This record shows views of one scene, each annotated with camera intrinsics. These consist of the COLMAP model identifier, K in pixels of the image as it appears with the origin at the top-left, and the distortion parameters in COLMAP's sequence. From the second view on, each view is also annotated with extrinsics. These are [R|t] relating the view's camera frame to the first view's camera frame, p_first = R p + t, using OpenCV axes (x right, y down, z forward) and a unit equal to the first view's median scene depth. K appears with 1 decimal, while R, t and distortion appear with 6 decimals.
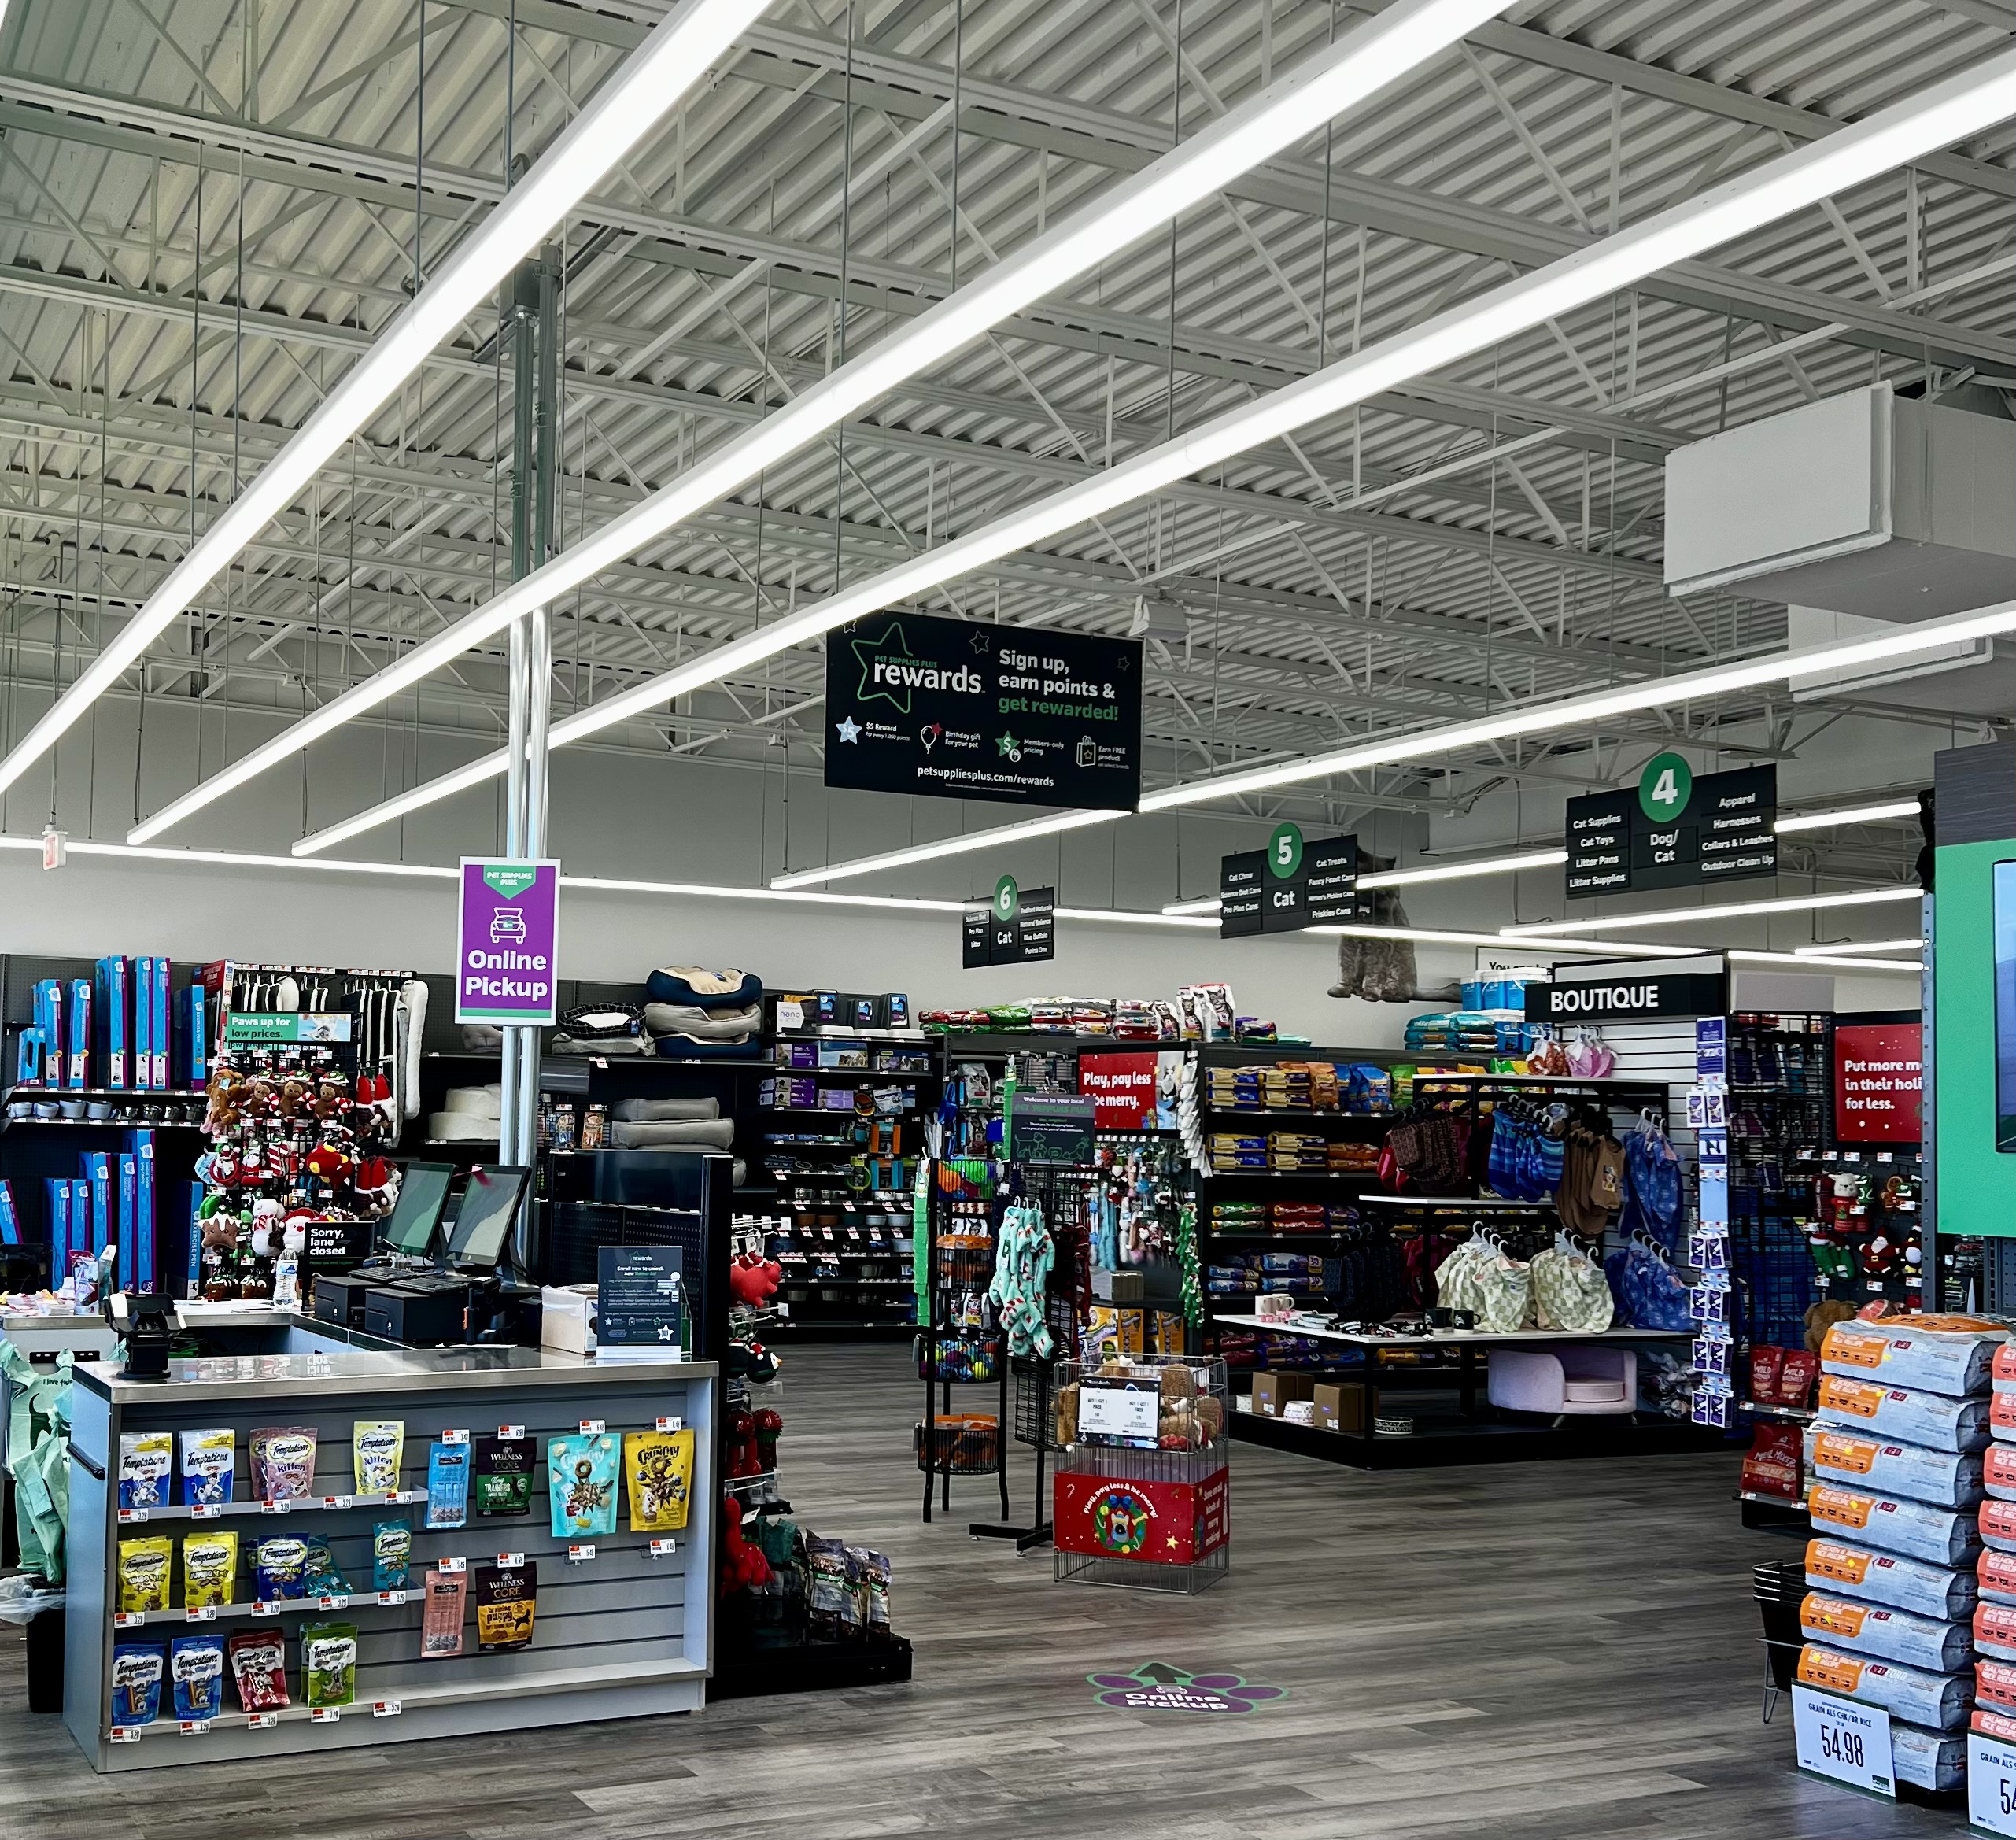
lens RADIAL K [[2402.6, 0, 1002.8], [0, 2402.6, 922.9], [0, 0, 1]] dist [0.007370, 0.000000]
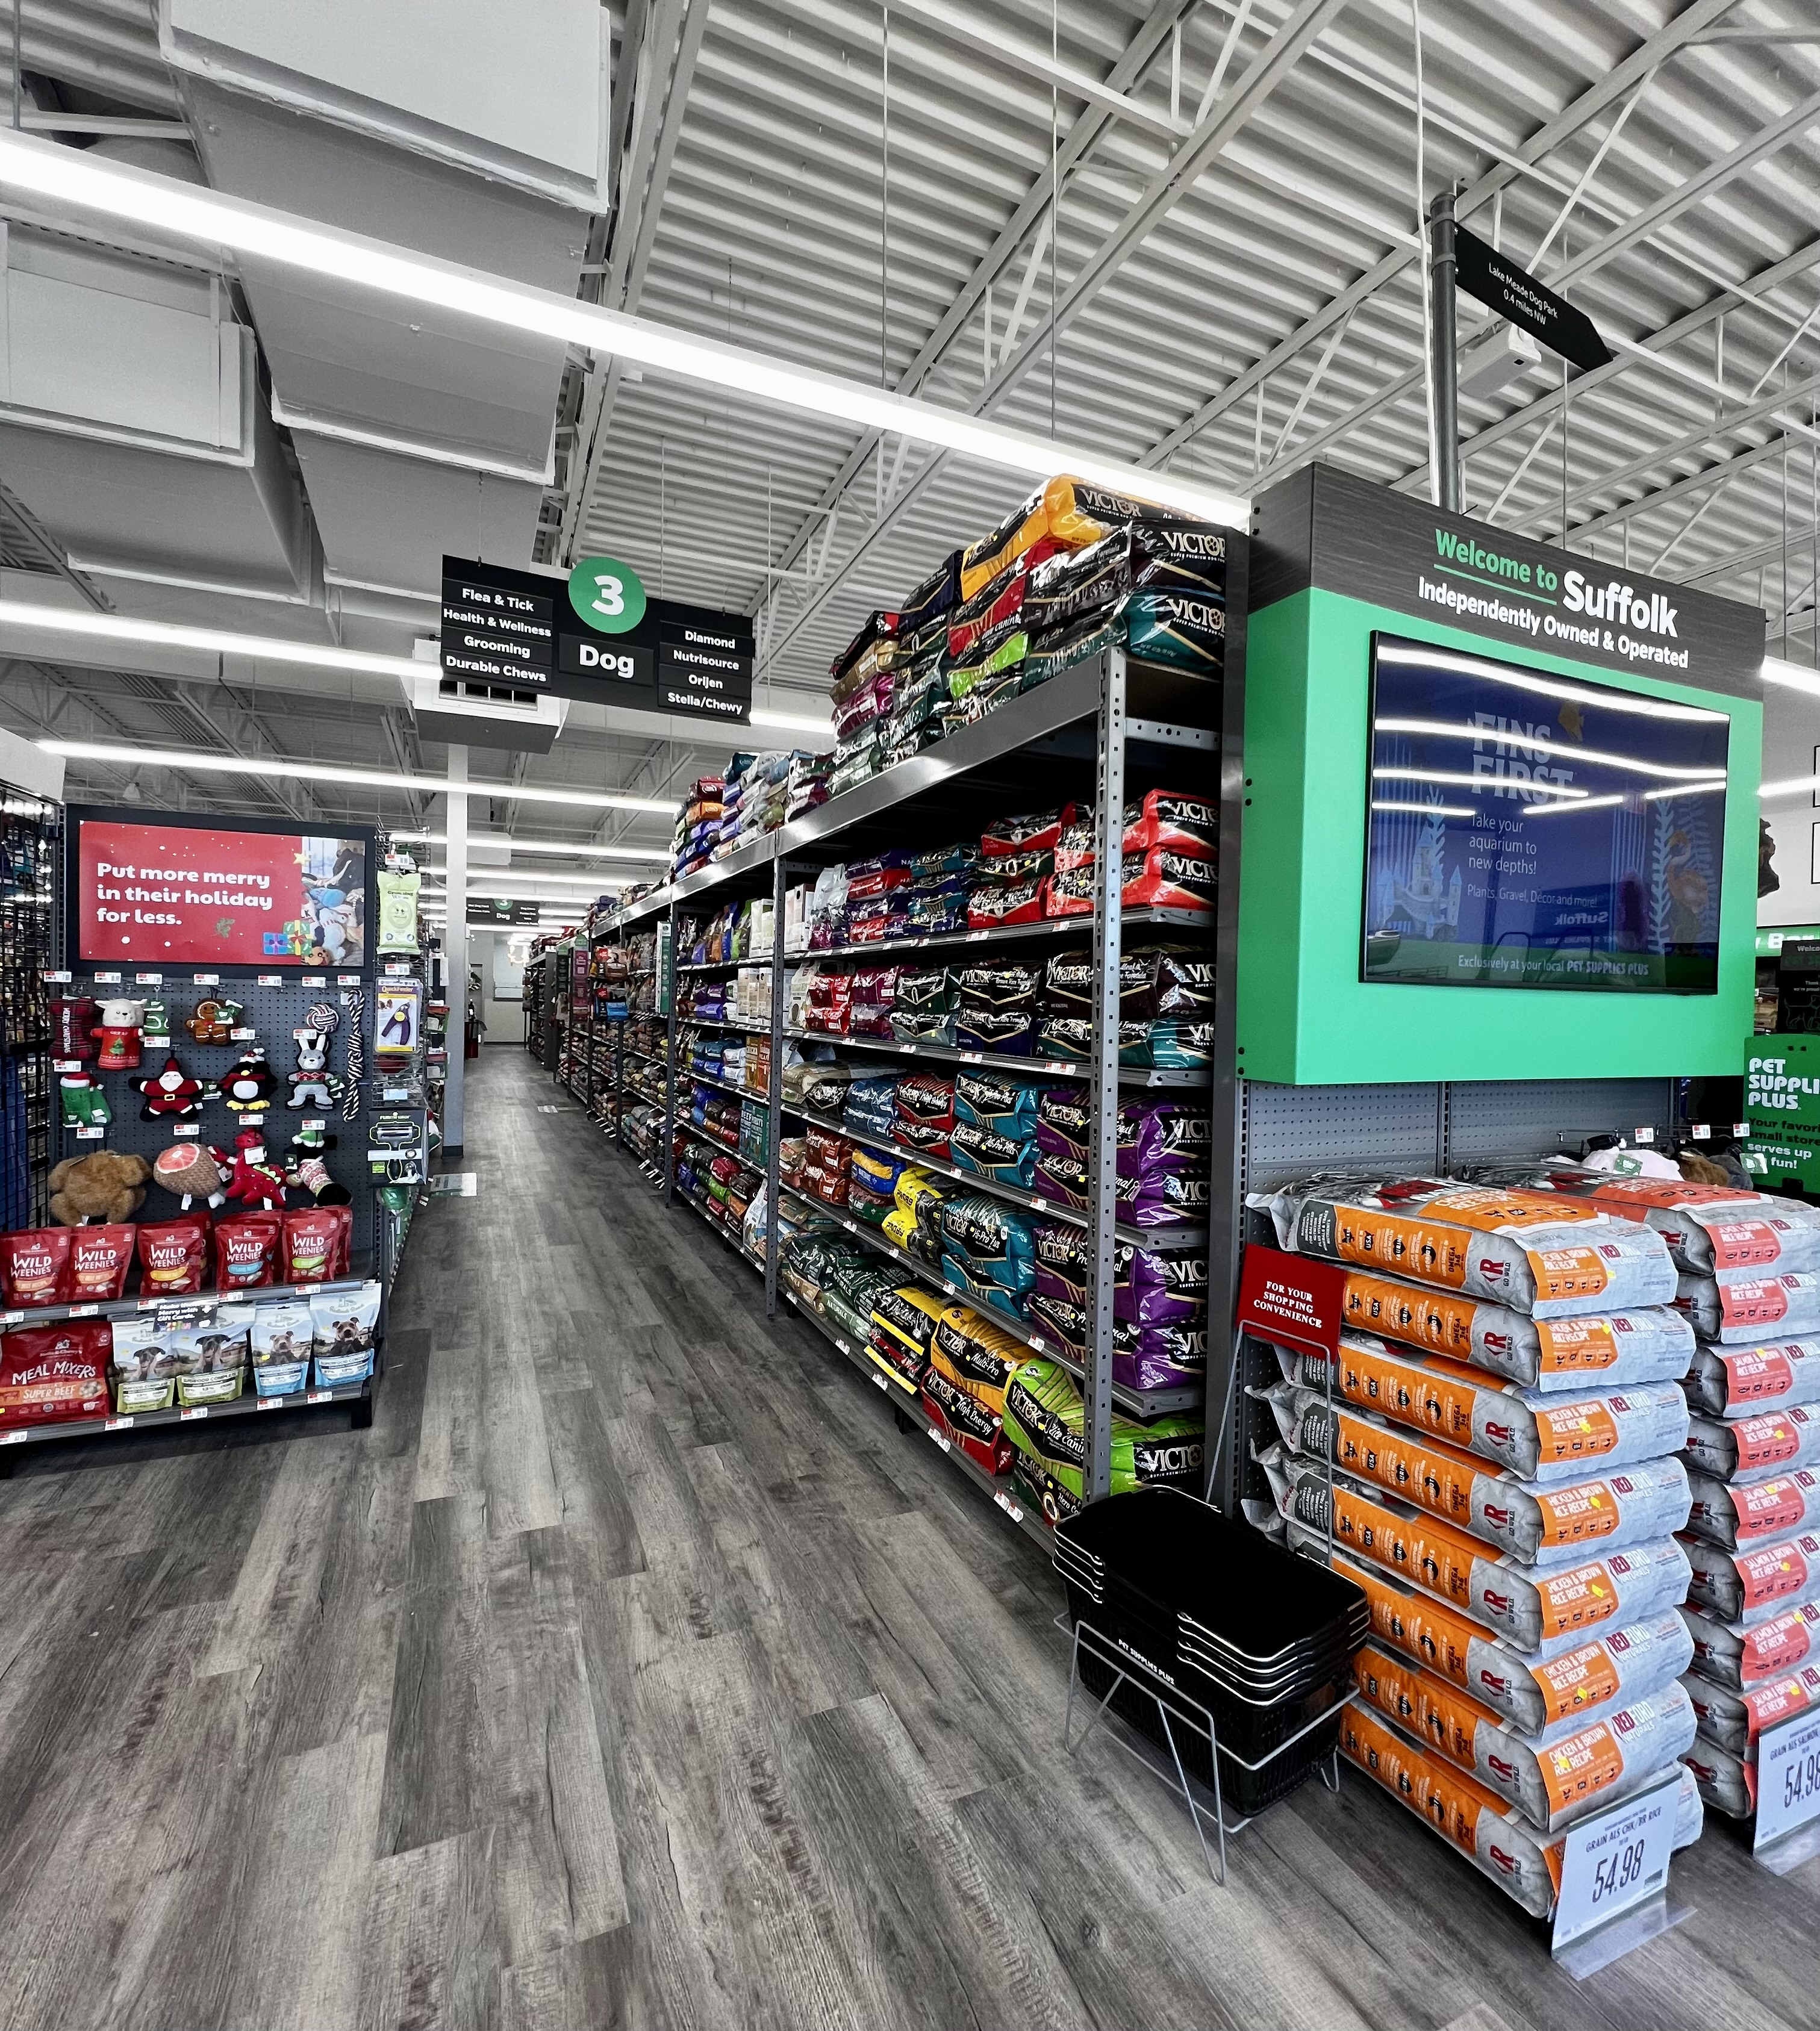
lens RADIAL K [[981.4, 0, 908.4], [0, 981.4, 1004.6], [0, 0, 1]] dist [-0.001946, -0.000244]
pose [[0.088498, -0.022506, 0.995822, 0.030596], [-0.102719, 0.994208, 0.031598, 0.053032], [-0.990766, -0.105086, 0.085674, 0.550466]]
